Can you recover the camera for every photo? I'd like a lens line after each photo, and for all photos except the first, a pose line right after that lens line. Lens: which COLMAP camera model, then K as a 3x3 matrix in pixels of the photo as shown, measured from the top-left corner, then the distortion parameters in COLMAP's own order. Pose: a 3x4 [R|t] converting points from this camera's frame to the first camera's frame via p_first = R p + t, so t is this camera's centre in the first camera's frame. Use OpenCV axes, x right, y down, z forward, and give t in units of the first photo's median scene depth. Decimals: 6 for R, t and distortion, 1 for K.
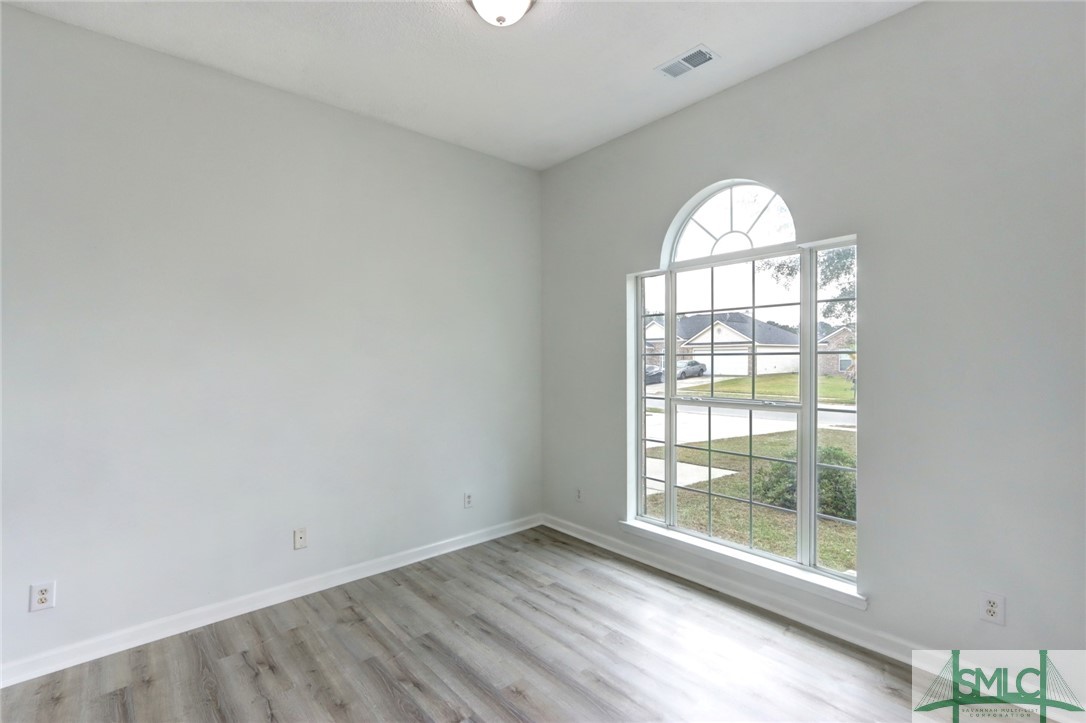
lens RADIAL K [[502.4, 0, 528.9], [0, 502.4, 365.8], [0, 0, 1]] dist [0.004166, 0.000350]
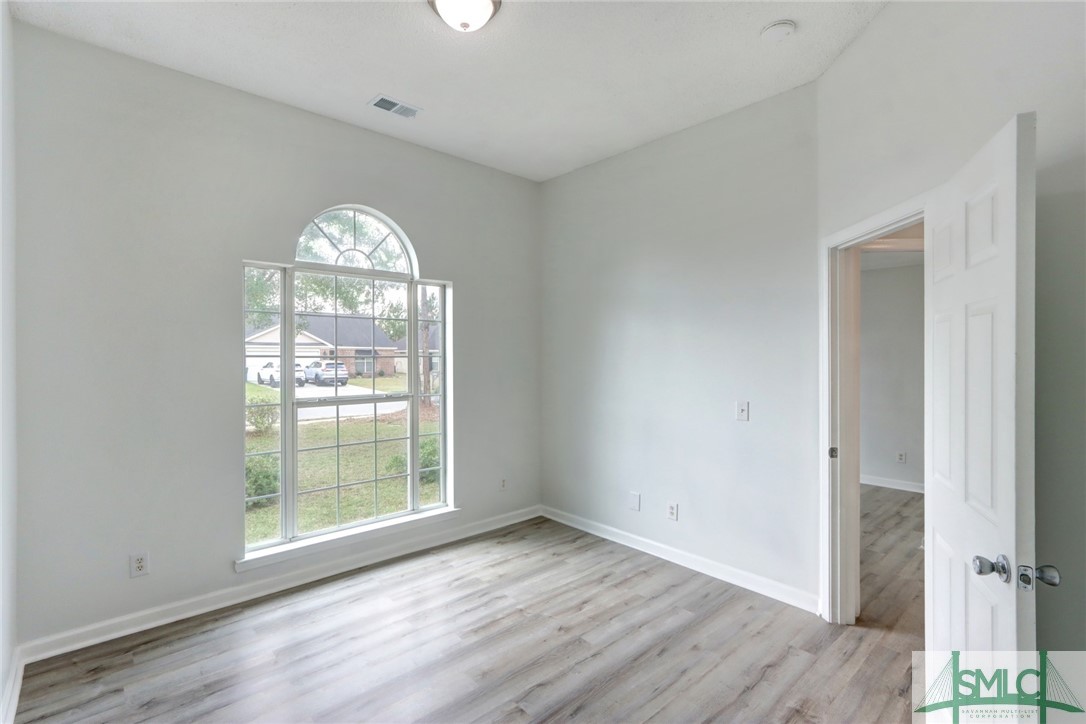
lens RADIAL K [[502.4, 0, 542.9], [0, 502.4, 359.4], [0, 0, 1]] dist [0.004166, 0.000350]
pose [[-0.044399, -0.004084, 0.999006, -0.799919], [0.008609, 0.999953, 0.004471, -0.020664], [-0.998977, 0.008799, -0.044362, 0.665841]]
